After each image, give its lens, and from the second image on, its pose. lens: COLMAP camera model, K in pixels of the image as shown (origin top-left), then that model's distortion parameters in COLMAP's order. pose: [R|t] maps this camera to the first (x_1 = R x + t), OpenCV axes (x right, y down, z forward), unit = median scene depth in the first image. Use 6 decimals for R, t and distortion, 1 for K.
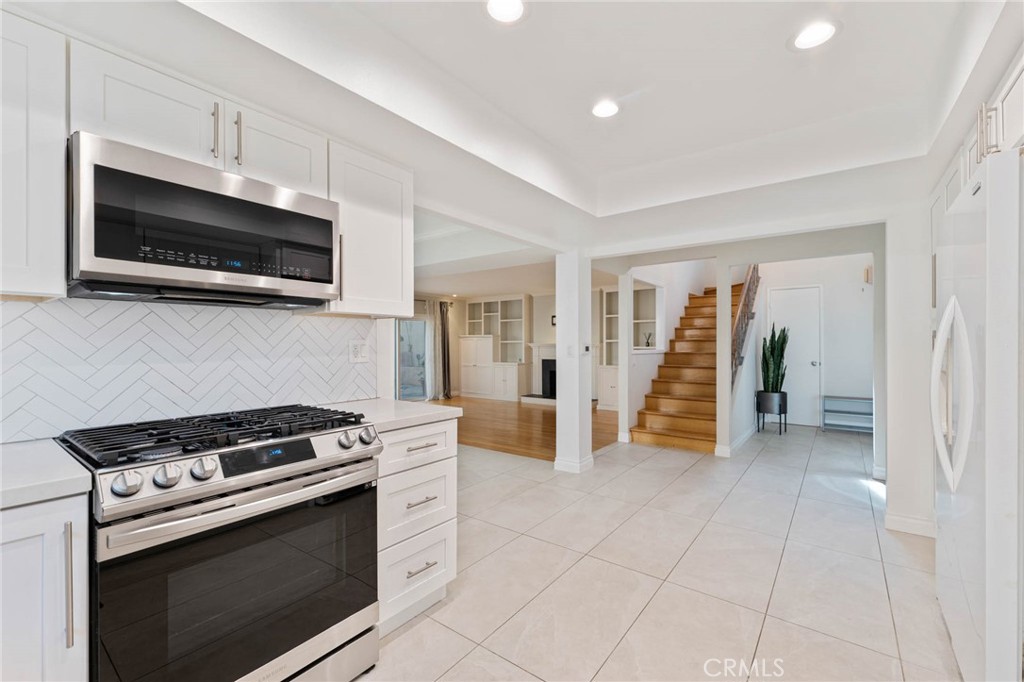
lens RADIAL K [[425.8, 0, 515.5], [0, 425.8, 343.5], [0, 0, 1]] dist [0.002198, 0.000066]
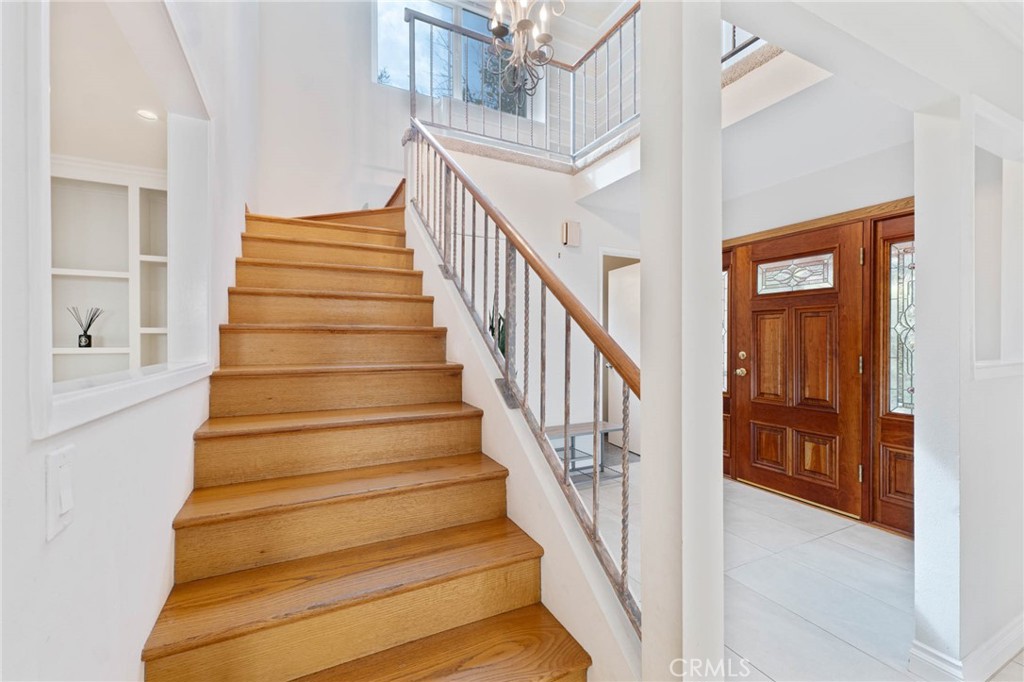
lens RADIAL K [[425.8, 0, 512.6], [0, 425.8, 338.8], [0, 0, 1]] dist [0.002198, 0.000066]
pose [[0.433085, 0.002061, 0.901351, 0.194995], [-0.003107, 0.999995, -0.000794, -0.001340], [-0.901348, -0.002457, 0.433089, 0.719178]]
